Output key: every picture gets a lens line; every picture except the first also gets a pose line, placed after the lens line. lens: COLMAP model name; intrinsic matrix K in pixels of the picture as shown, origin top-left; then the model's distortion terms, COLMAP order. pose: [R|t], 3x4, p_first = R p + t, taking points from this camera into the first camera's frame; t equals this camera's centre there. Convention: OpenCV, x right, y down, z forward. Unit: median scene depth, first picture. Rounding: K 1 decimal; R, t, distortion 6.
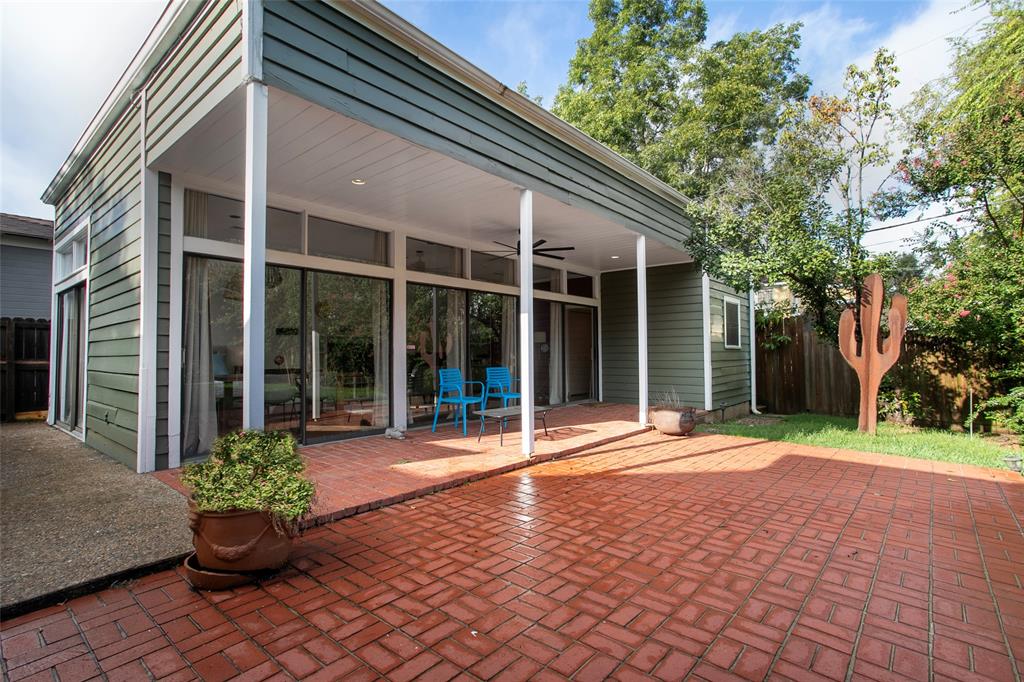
lens RADIAL K [[498.0, 0, 500.9], [0, 498.0, 337.6], [0, 0, 1]] dist [-0.014966, 0.027818]
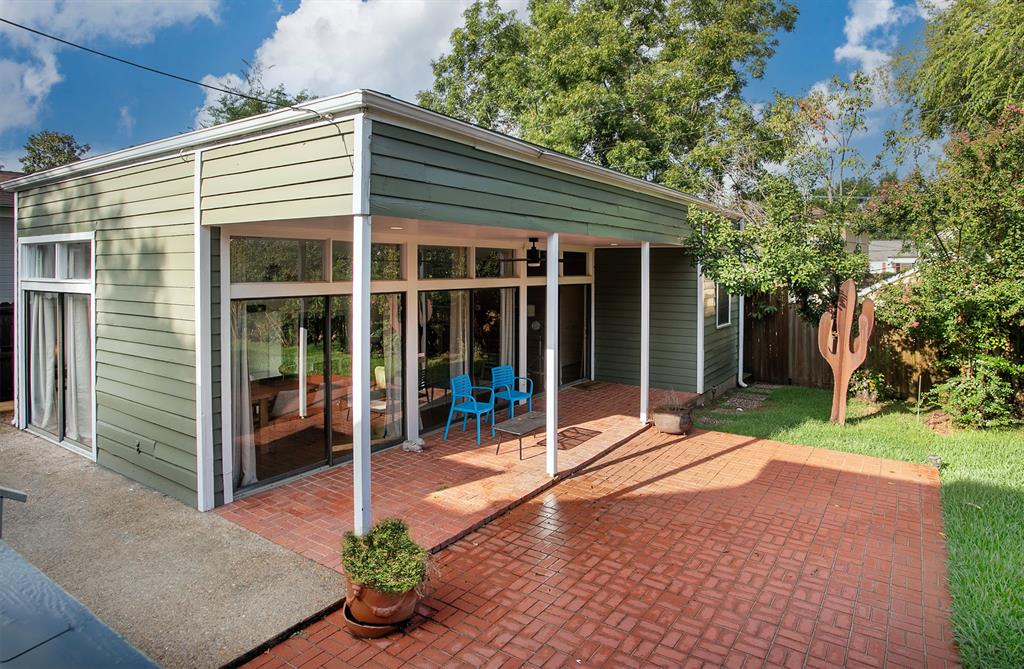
lens RADIAL K [[601.7, 0, 517.4], [0, 601.7, 280.3], [0, 0, 1]] dist [-0.060869, 0.026059]
pose [[0.992659, -0.000361, 0.120942, -0.258798], [-0.005801, 0.998702, 0.050593, -0.370210], [-0.120804, -0.050924, 0.991369, -0.394592]]
